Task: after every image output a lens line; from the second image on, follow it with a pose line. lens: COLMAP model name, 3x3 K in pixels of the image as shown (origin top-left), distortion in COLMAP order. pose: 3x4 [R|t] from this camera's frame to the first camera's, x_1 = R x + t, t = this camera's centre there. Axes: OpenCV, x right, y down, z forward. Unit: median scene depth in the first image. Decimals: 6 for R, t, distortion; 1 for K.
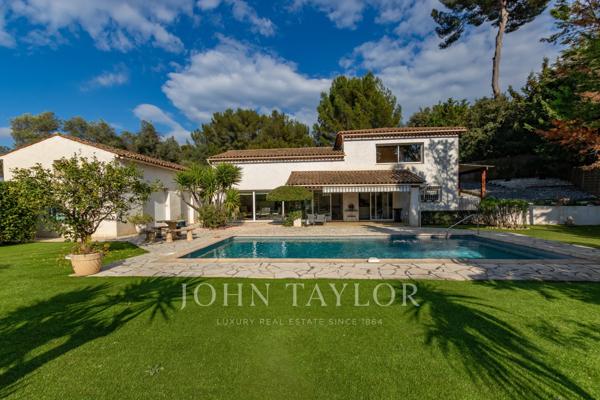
lens RADIAL K [[290.3, 0, 296.0], [0, 290.3, 207.0], [0, 0, 1]] dist [0.000634, -0.000176]
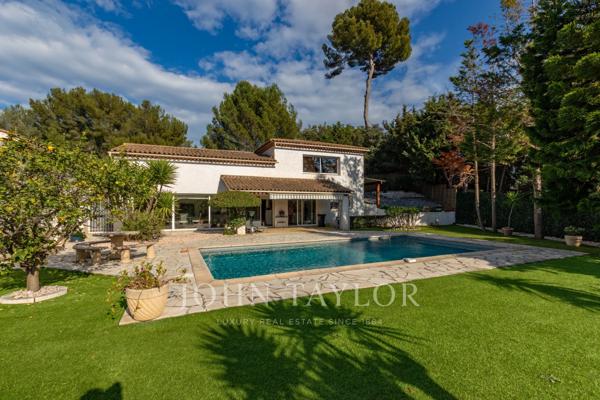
lens RADIAL K [[287.9, 0, 313.6], [0, 287.9, 201.3], [0, 0, 1]] dist [0.003276, 0.000417]
pose [[0.862073, 0.018763, 0.506436, -0.228472], [0.001625, 0.999207, -0.039787, -0.001951], [-0.506781, 0.035122, 0.861359, 0.071123]]
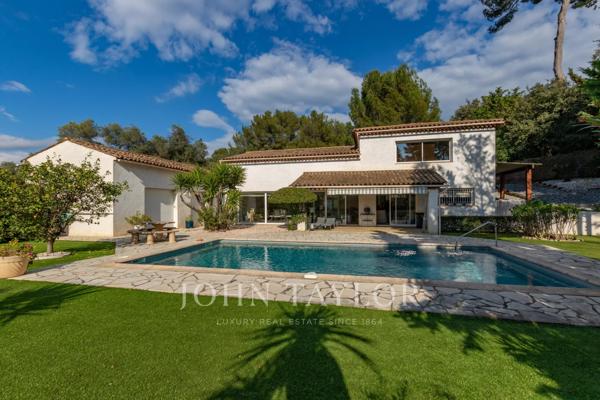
lens RADIAL K [[294.6, 0, 300.0], [0, 294.6, 200.0], [0, 0, 1]] dist [0.001656, -0.000649]
pose [[0.986312, 0.007148, -0.164736, 0.133897], [-0.011806, 0.999557, -0.027312, -0.004872], [0.164468, 0.028883, 0.985959, 0.050177]]
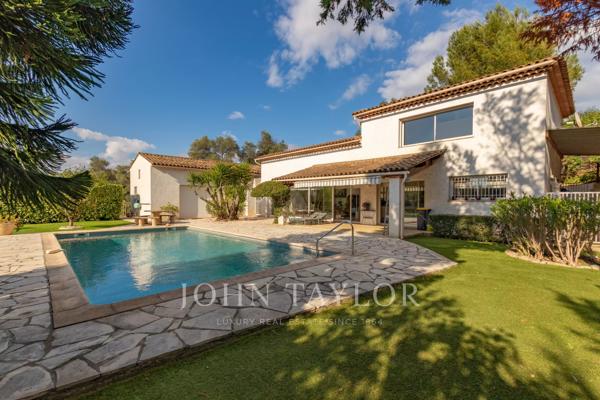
lens RADIAL K [[290.3, 0, 296.0], [0, 290.3, 207.0], [0, 0, 1]] dist [0.000634, -0.000176]
pose [[0.722298, 0.027763, -0.691025, 0.595230], [-0.018504, 0.999612, 0.020819, -0.009095], [0.691334, -0.002251, 0.722531, 0.305041]]
